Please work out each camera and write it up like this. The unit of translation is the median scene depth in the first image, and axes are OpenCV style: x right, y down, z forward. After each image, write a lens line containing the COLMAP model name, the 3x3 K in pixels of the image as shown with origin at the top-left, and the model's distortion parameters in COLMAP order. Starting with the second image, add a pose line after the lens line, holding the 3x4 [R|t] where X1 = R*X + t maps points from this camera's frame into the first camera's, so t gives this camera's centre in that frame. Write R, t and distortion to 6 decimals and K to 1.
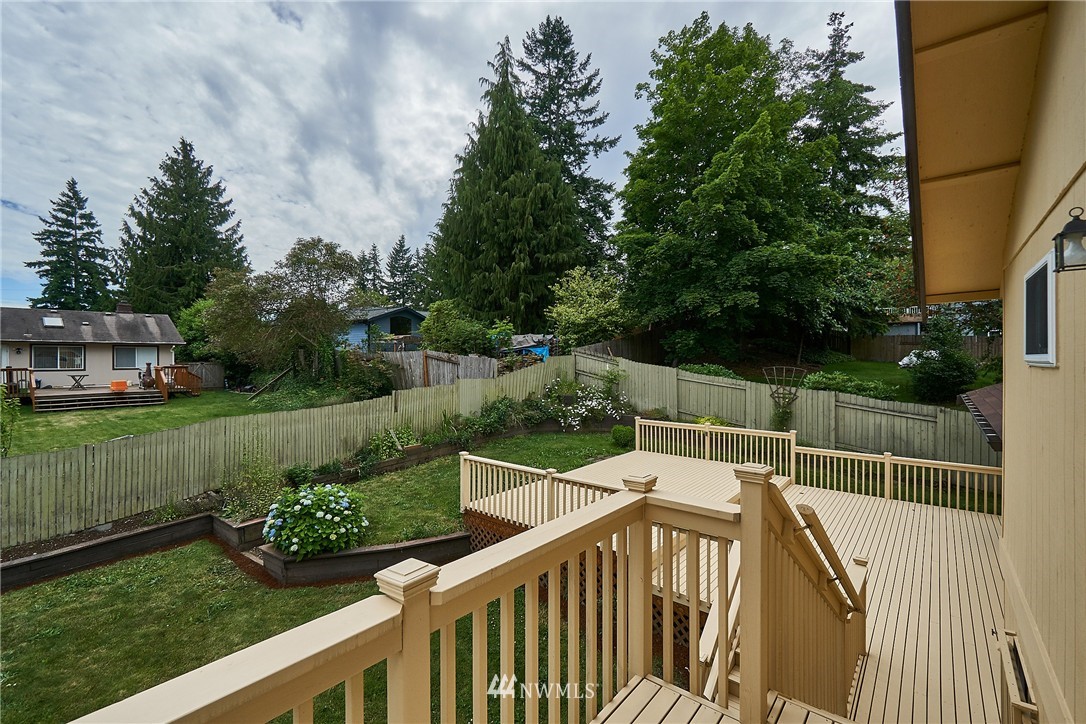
lens RADIAL K [[483.0, 0, 542.1], [0, 483.0, 354.6], [0, 0, 1]] dist [-0.002705, 0.000232]
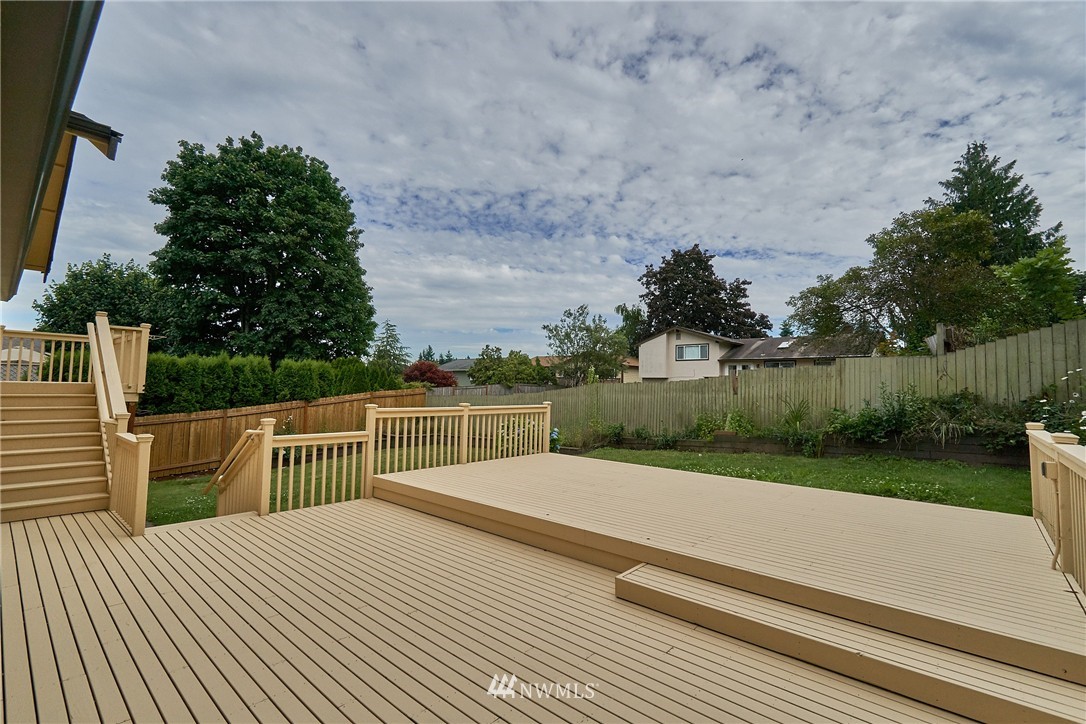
lens RADIAL K [[483.0, 0, 538.4], [0, 483.0, 367.9], [0, 0, 1]] dist [-0.002705, 0.000232]
pose [[-0.033708, -0.043380, -0.998490, 0.404015], [-0.020008, 0.998887, -0.042721, 0.080463], [0.999231, 0.018538, -0.034539, 0.467150]]
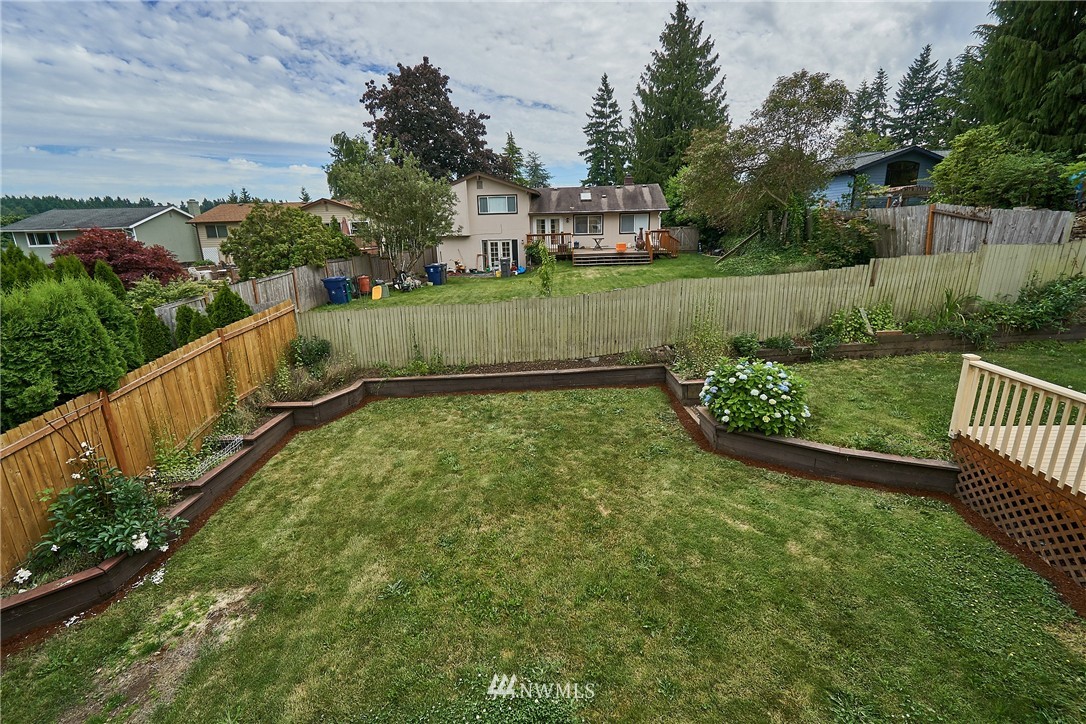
lens RADIAL K [[483.0, 0, 540.5], [0, 483.0, 358.2], [0, 0, 1]] dist [-0.002705, 0.000232]
pose [[0.617800, 0.191479, -0.762665, -0.009348], [0.029039, 0.963681, 0.265471, 0.004970], [0.785799, -0.186155, 0.589802, 0.060426]]
